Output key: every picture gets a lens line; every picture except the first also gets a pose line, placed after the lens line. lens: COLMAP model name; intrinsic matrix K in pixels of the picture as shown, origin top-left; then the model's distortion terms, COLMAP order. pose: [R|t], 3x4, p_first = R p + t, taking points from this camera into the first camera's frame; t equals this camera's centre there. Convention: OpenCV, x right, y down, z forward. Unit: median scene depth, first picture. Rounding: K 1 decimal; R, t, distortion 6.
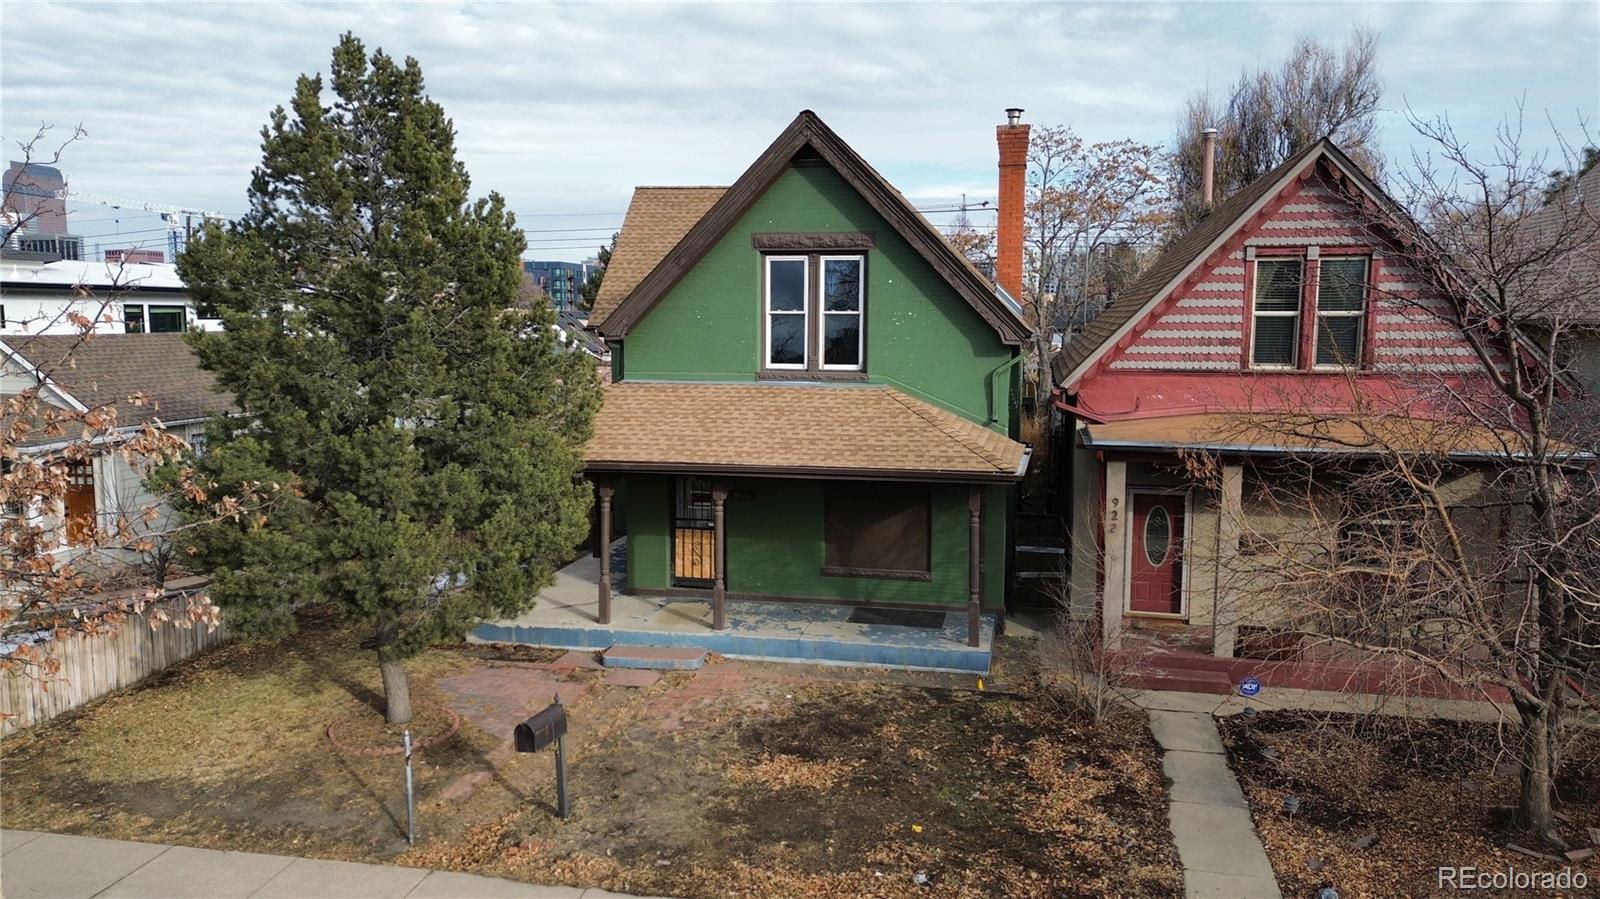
lens RADIAL K [[1133.0, 0, 800.0], [0, 1133.0, 449.5], [0, 0, 1]] dist [0.102989, -0.105285]
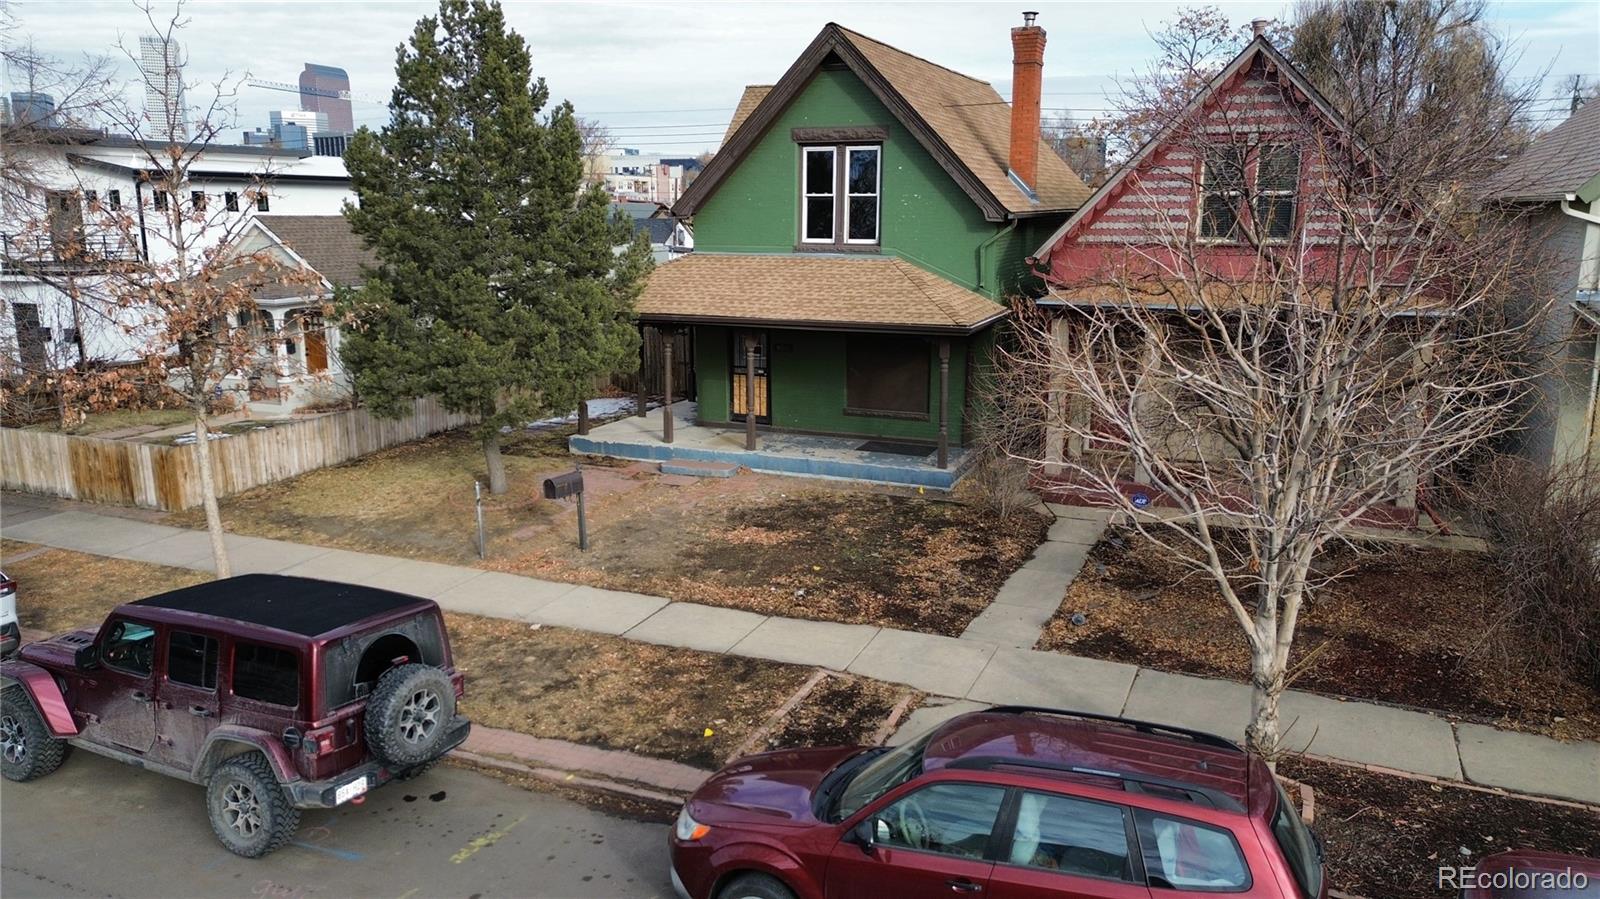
lens RADIAL K [[1143.5, 0, 800.0], [0, 1143.5, 449.5], [0, 0, 1]] dist [0.173414, -0.380539]
pose [[0.979224, 0.040386, -0.198721, 0.245219], [-0.022262, 0.995454, 0.092607, 0.039101], [0.201557, -0.086259, 0.975671, -0.247872]]
